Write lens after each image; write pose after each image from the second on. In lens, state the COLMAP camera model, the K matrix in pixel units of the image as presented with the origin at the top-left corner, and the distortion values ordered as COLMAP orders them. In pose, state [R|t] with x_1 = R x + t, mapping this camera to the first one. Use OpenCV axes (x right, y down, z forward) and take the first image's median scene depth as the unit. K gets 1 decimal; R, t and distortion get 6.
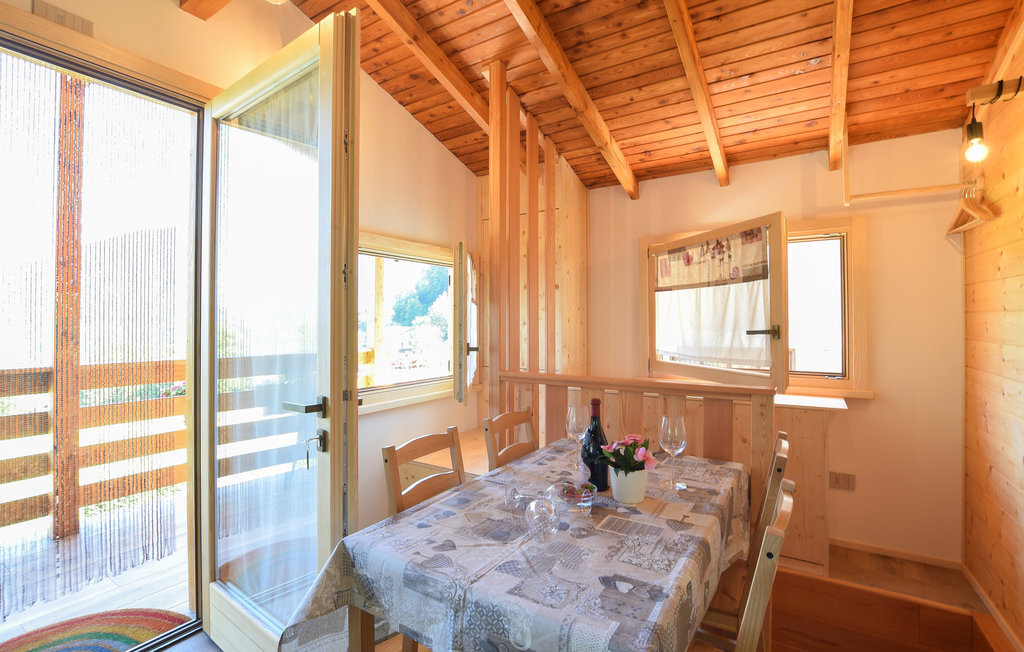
lens RADIAL K [[455.9, 0, 509.2], [0, 455.9, 314.5], [0, 0, 1]] dist [-0.034574, 0.006624]
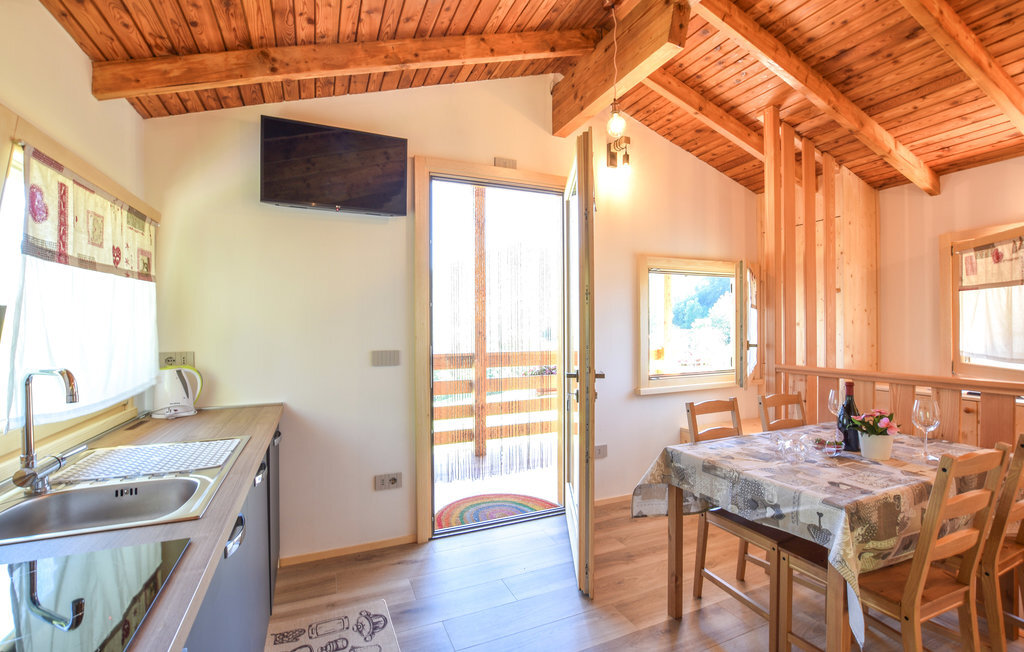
lens RADIAL K [[454.1, 0, 531.9], [0, 454.1, 329.1], [0, 0, 1]] dist [-0.046972, 0.012120]
pose [[0.852408, -0.001203, -0.522875, 0.051735], [0.014777, 0.999653, 0.021790, -0.004699], [0.522668, -0.026301, 0.852131, -0.366584]]
